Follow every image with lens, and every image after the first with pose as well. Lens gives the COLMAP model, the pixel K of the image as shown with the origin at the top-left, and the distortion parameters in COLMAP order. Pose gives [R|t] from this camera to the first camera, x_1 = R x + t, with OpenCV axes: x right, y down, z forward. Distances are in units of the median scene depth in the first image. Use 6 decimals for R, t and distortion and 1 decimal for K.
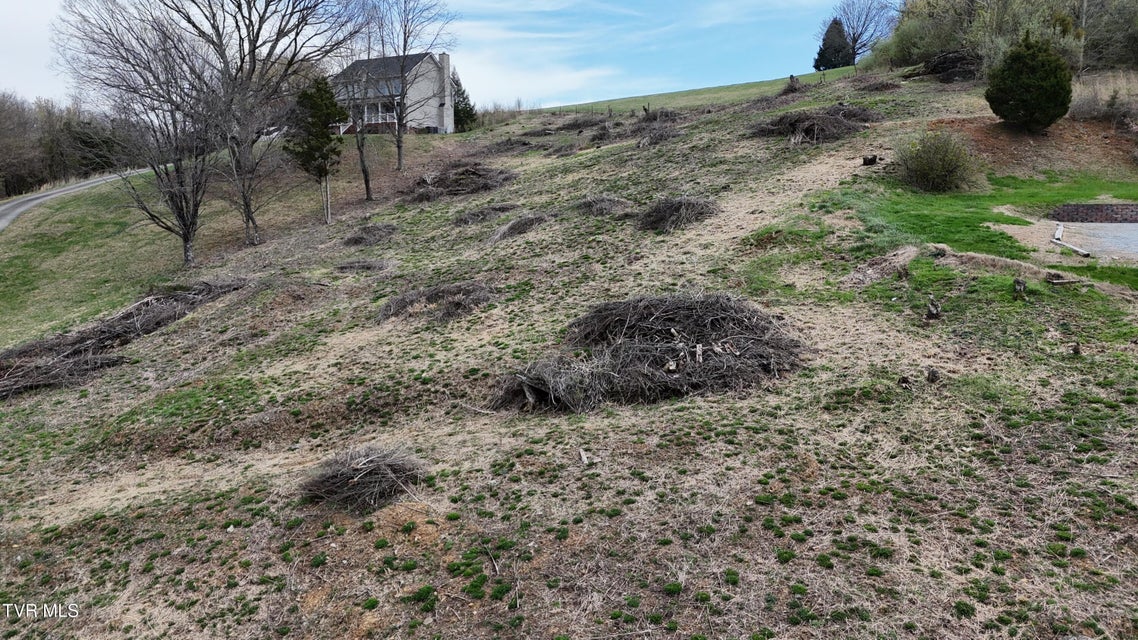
lens RADIAL K [[829.5, 0, 568.9], [0, 829.5, 323.1], [0, 0, 1]] dist [0.092540, -0.098017]
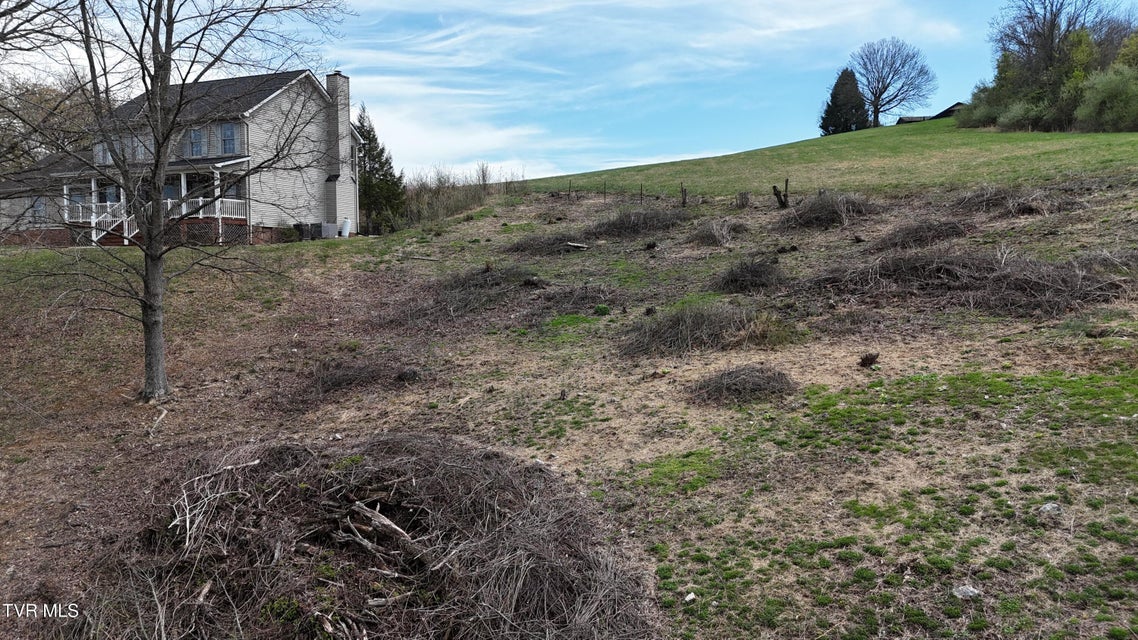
lens RADIAL K [[829.5, 0, 568.5], [0, 829.5, 317.9], [0, 0, 1]] dist [0.092540, -0.098017]
pose [[0.996552, -0.005994, 0.082749, -0.106807], [0.012087, 0.997234, -0.073331, -0.269614], [-0.082081, 0.074078, 0.993869, 0.968521]]
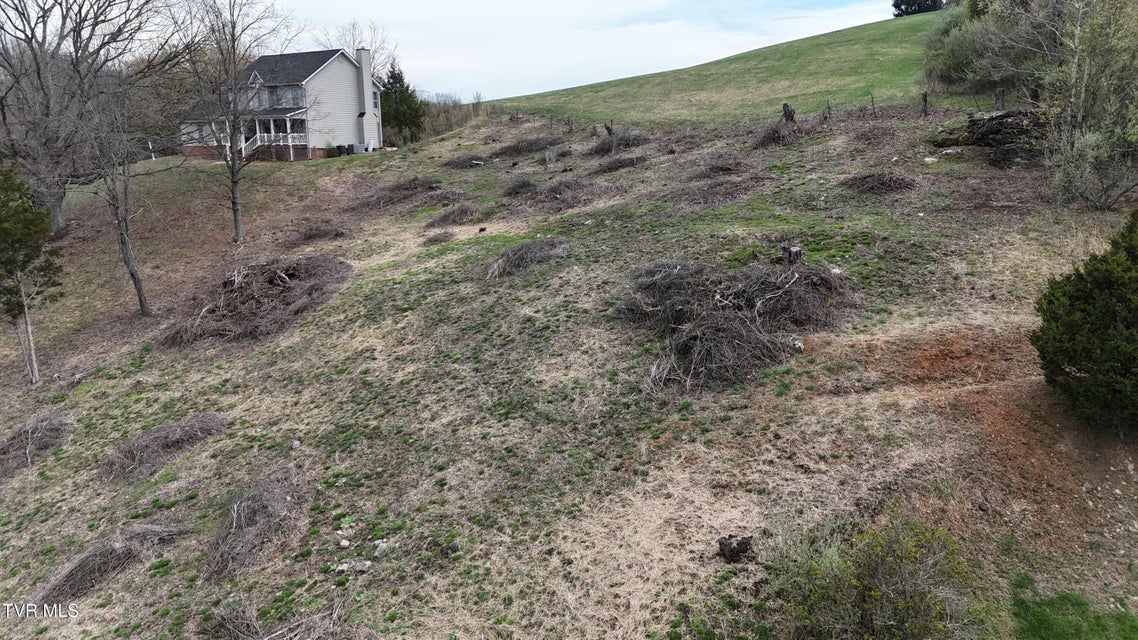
lens RADIAL K [[829.5, 0, 568.7], [0, 829.5, 317.4], [0, 0, 1]] dist [0.092540, -0.098017]
pose [[0.995116, 0.013010, -0.097853, 0.229510], [-0.005045, 0.996685, 0.081202, -0.255120], [0.098585, -0.080312, 0.991882, 0.415864]]
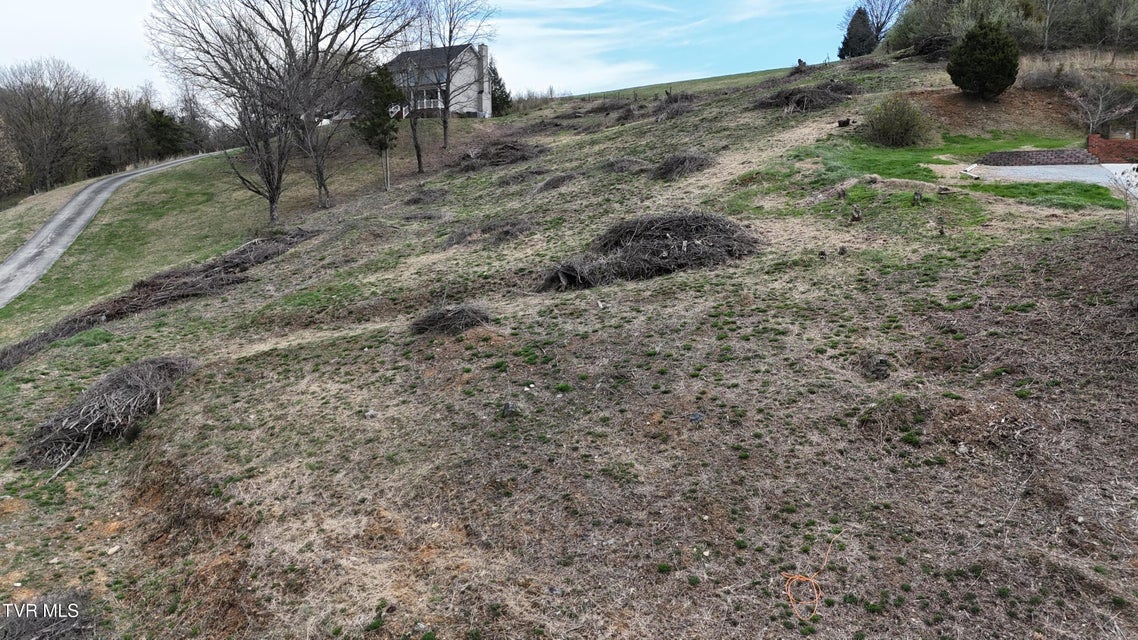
lens RADIAL K [[829.5, 0, 568.2], [0, 829.5, 324.5], [0, 0, 1]] dist [0.092540, -0.098017]
pose [[0.999312, 0.001474, -0.037068, 0.005398], [-0.001206, 0.999973, 0.007272, 0.064603], [0.037077, -0.007222, 0.999286, -0.164764]]
